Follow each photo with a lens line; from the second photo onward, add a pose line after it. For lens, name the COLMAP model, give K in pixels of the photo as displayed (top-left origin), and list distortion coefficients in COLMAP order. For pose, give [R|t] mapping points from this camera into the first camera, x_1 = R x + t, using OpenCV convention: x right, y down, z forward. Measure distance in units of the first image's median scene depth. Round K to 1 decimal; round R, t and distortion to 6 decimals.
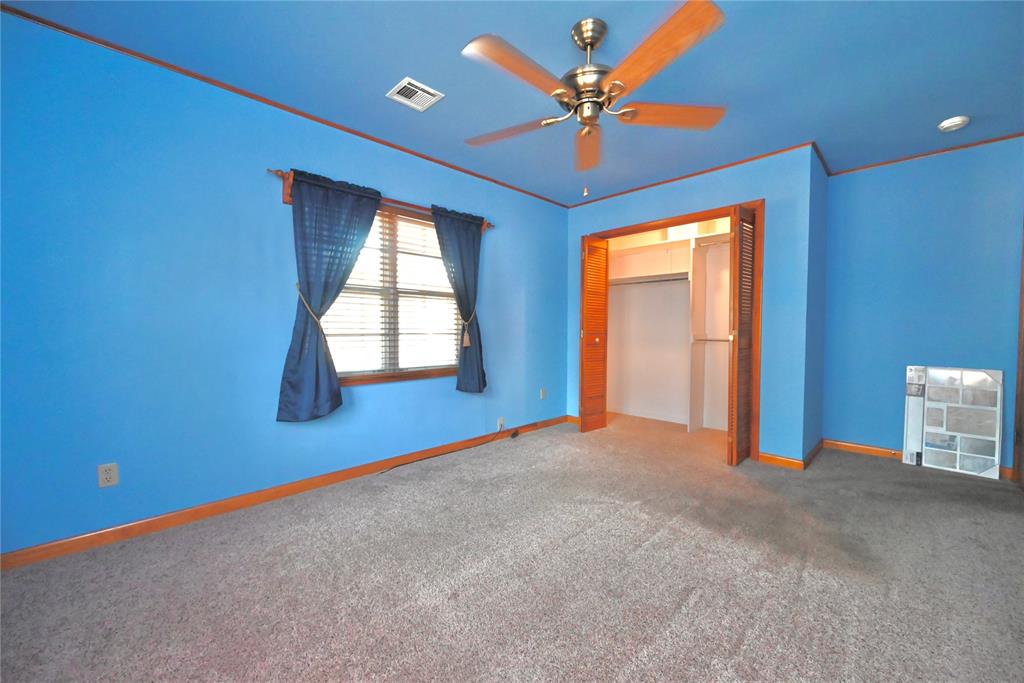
lens RADIAL K [[401.9, 0, 515.9], [0, 401.9, 338.9], [0, 0, 1]] dist [-0.000309, 0.000378]
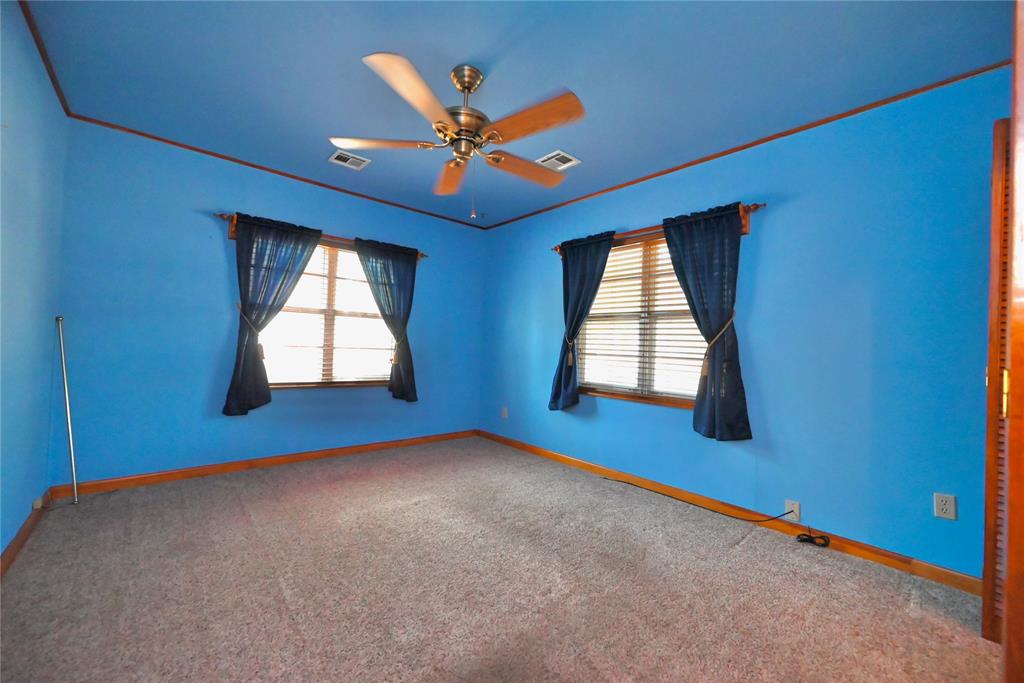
lens RADIAL K [[401.9, 0, 516.0], [0, 401.9, 341.1], [0, 0, 1]] dist [-0.000309, 0.000378]
pose [[-0.050160, -0.016012, -0.998613, 0.745334], [-0.063465, 0.997902, -0.012813, -0.016647], [0.996723, 0.062735, -0.051071, 0.726342]]
